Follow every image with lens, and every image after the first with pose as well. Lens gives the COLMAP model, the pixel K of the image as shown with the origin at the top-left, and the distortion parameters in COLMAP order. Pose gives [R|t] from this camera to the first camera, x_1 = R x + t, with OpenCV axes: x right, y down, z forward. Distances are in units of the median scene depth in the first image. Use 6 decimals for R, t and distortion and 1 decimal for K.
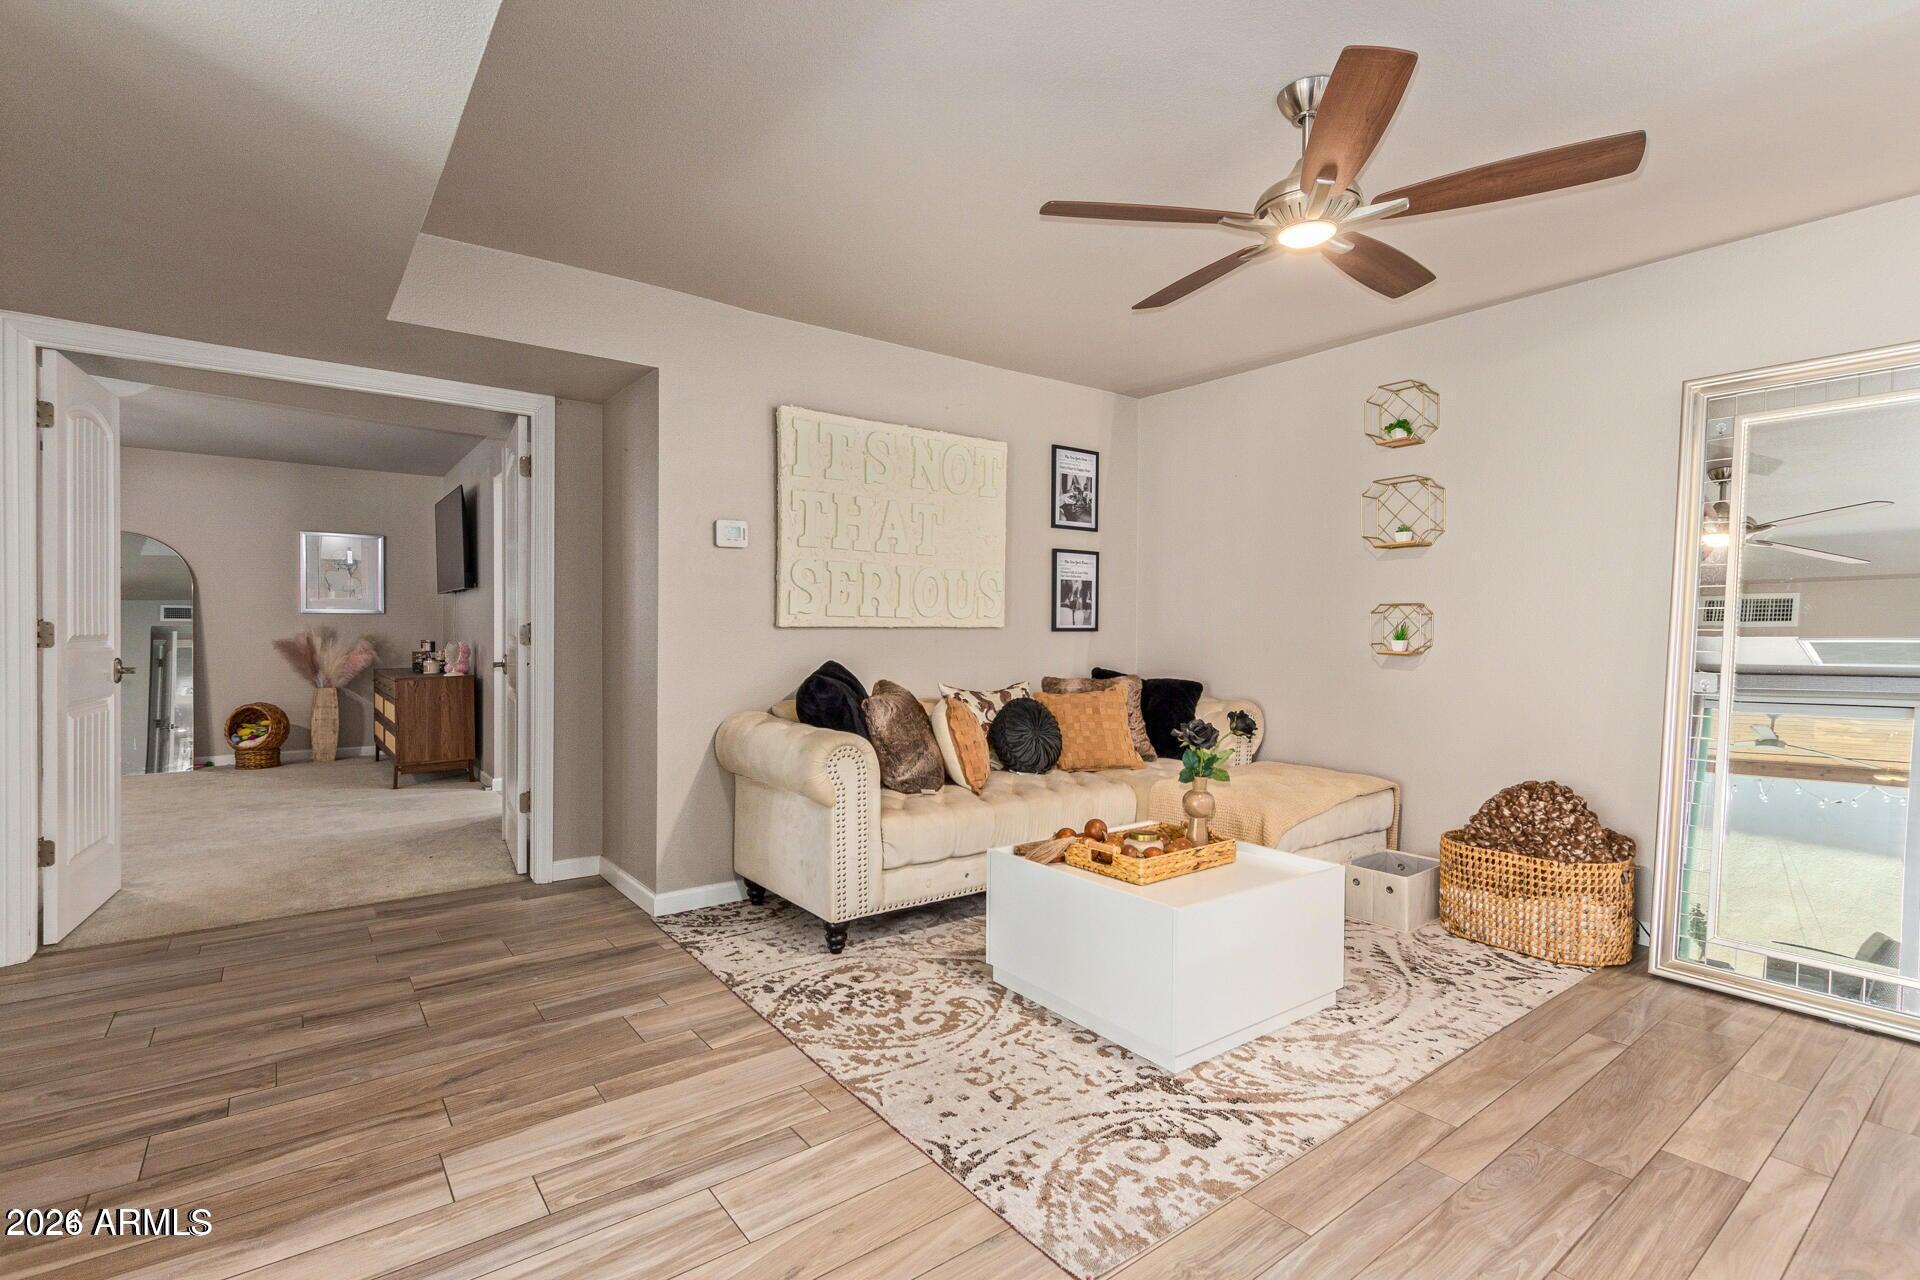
lens RADIAL K [[886.2, 0, 962.7], [0, 886.2, 640.2], [0, 0, 1]] dist [0.006014, -0.000008]
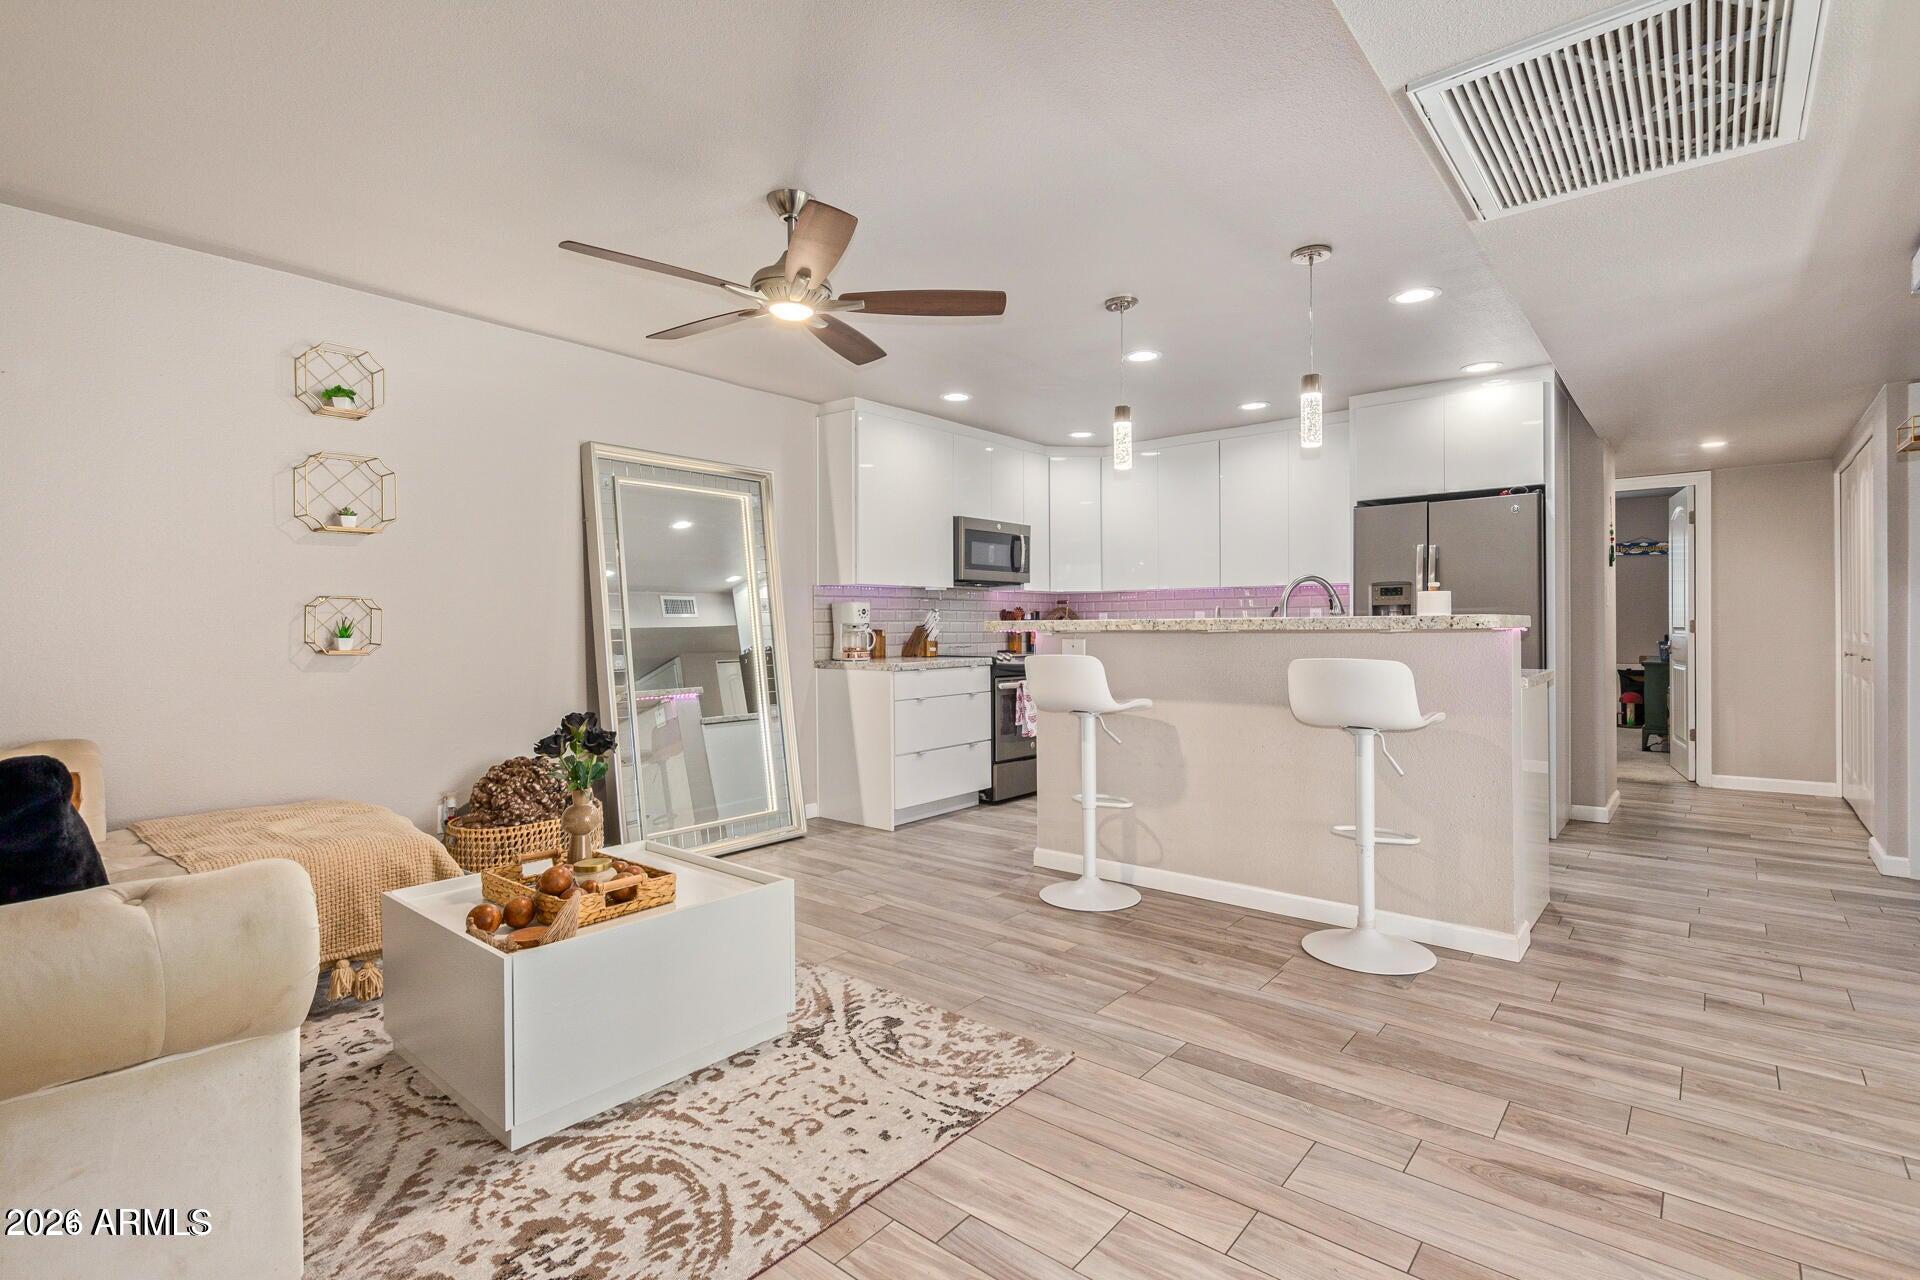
lens RADIAL K [[894.7, 0, 967.8], [0, 894.7, 631.7], [0, 0, 1]] dist [0.002507, -0.001265]
pose [[-0.224021, -0.009148, 0.974541, -0.722353], [0.014624, 0.999812, 0.012747, -0.012704], [-0.974475, 0.017107, -0.223845, 0.836022]]
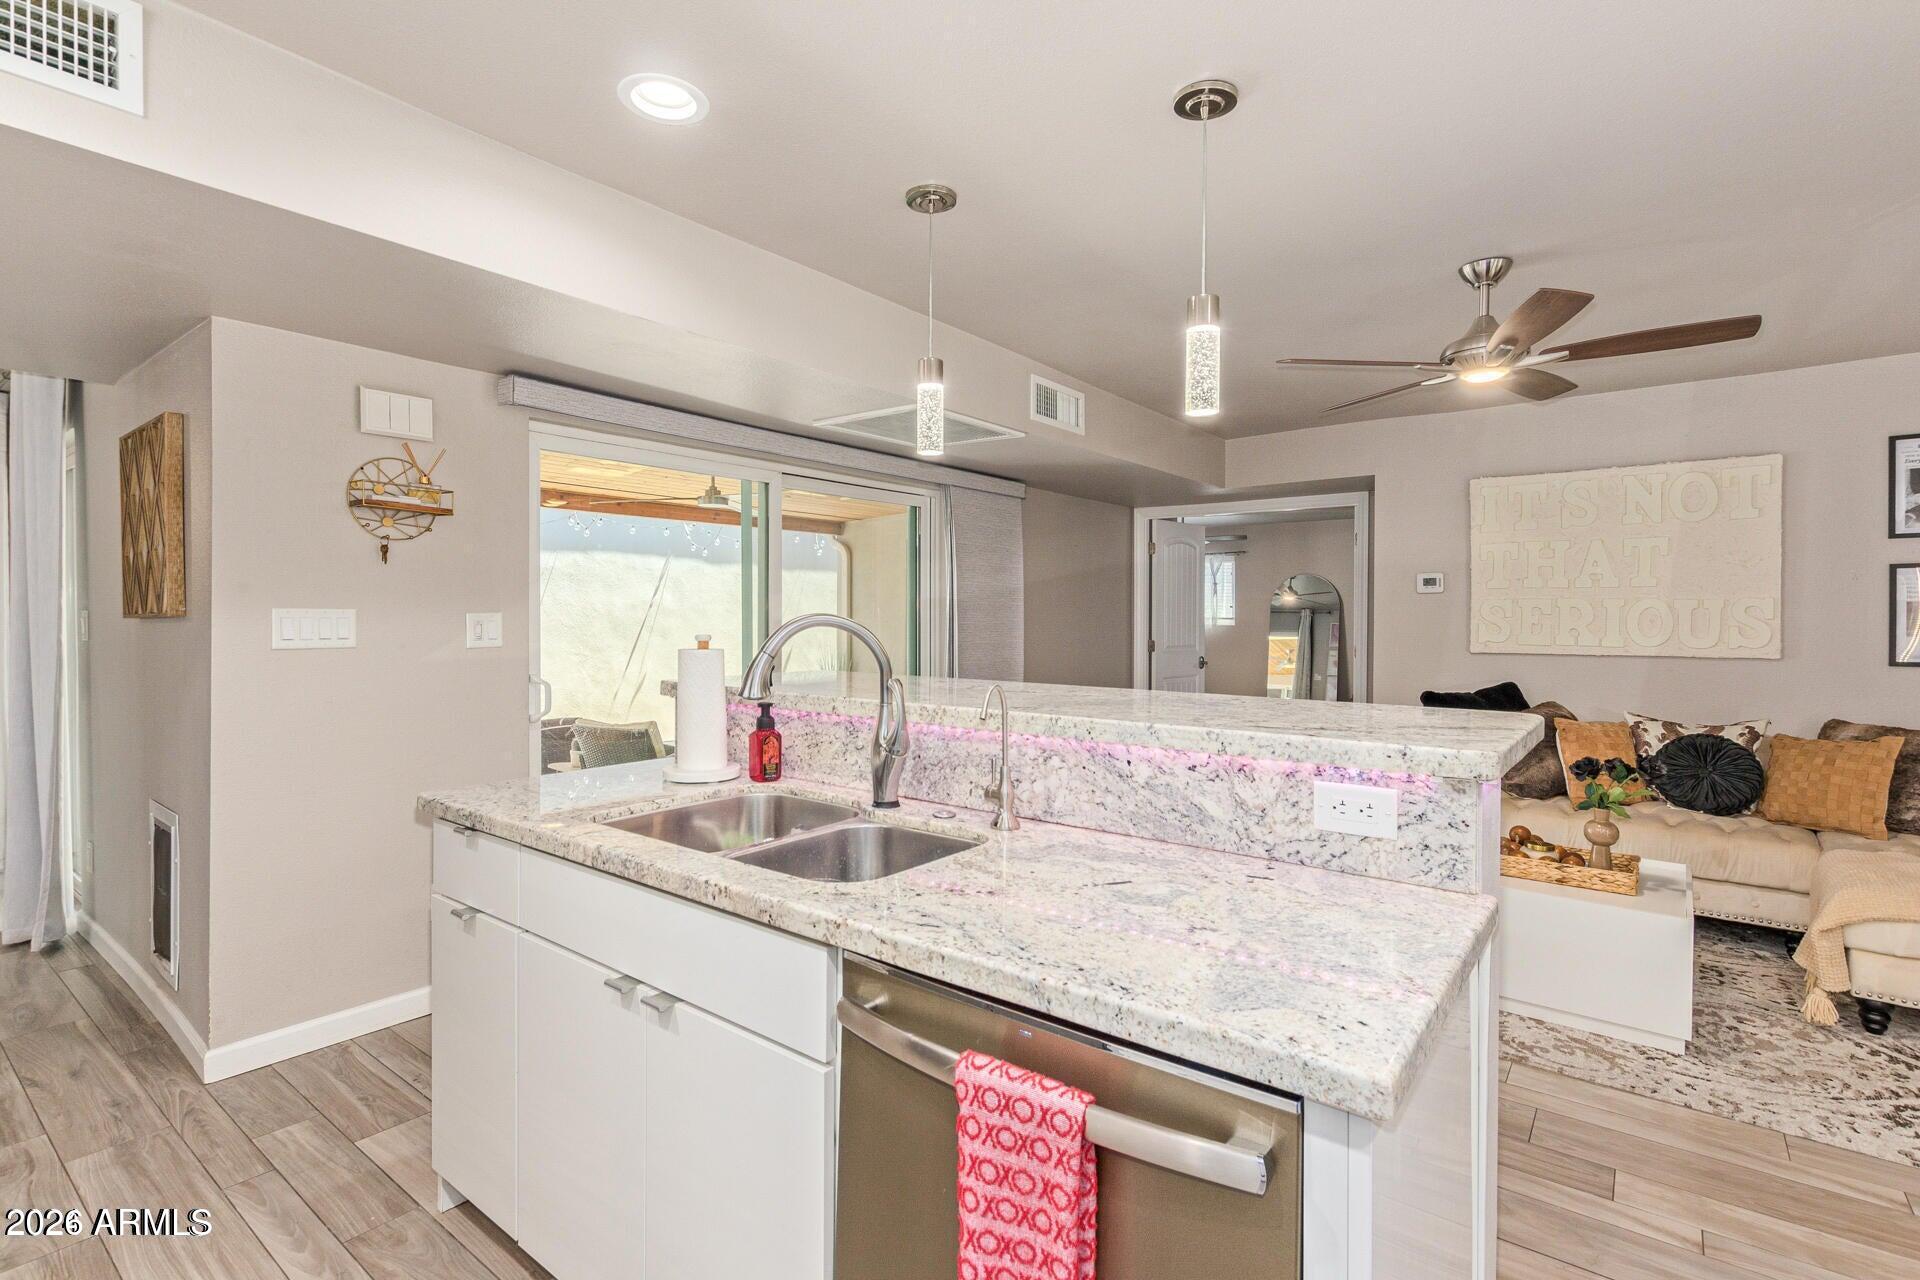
lens RADIAL K [[907.8, 0, 958.7], [0, 907.8, 622.0], [0, 0, 1]] dist [0.003724, -0.000260]
pose [[0.258167, 0.004193, -0.966091, 1.175672], [-0.011685, 0.999931, 0.001218, -0.070903], [0.966030, 0.010974, 0.258198, -0.065446]]
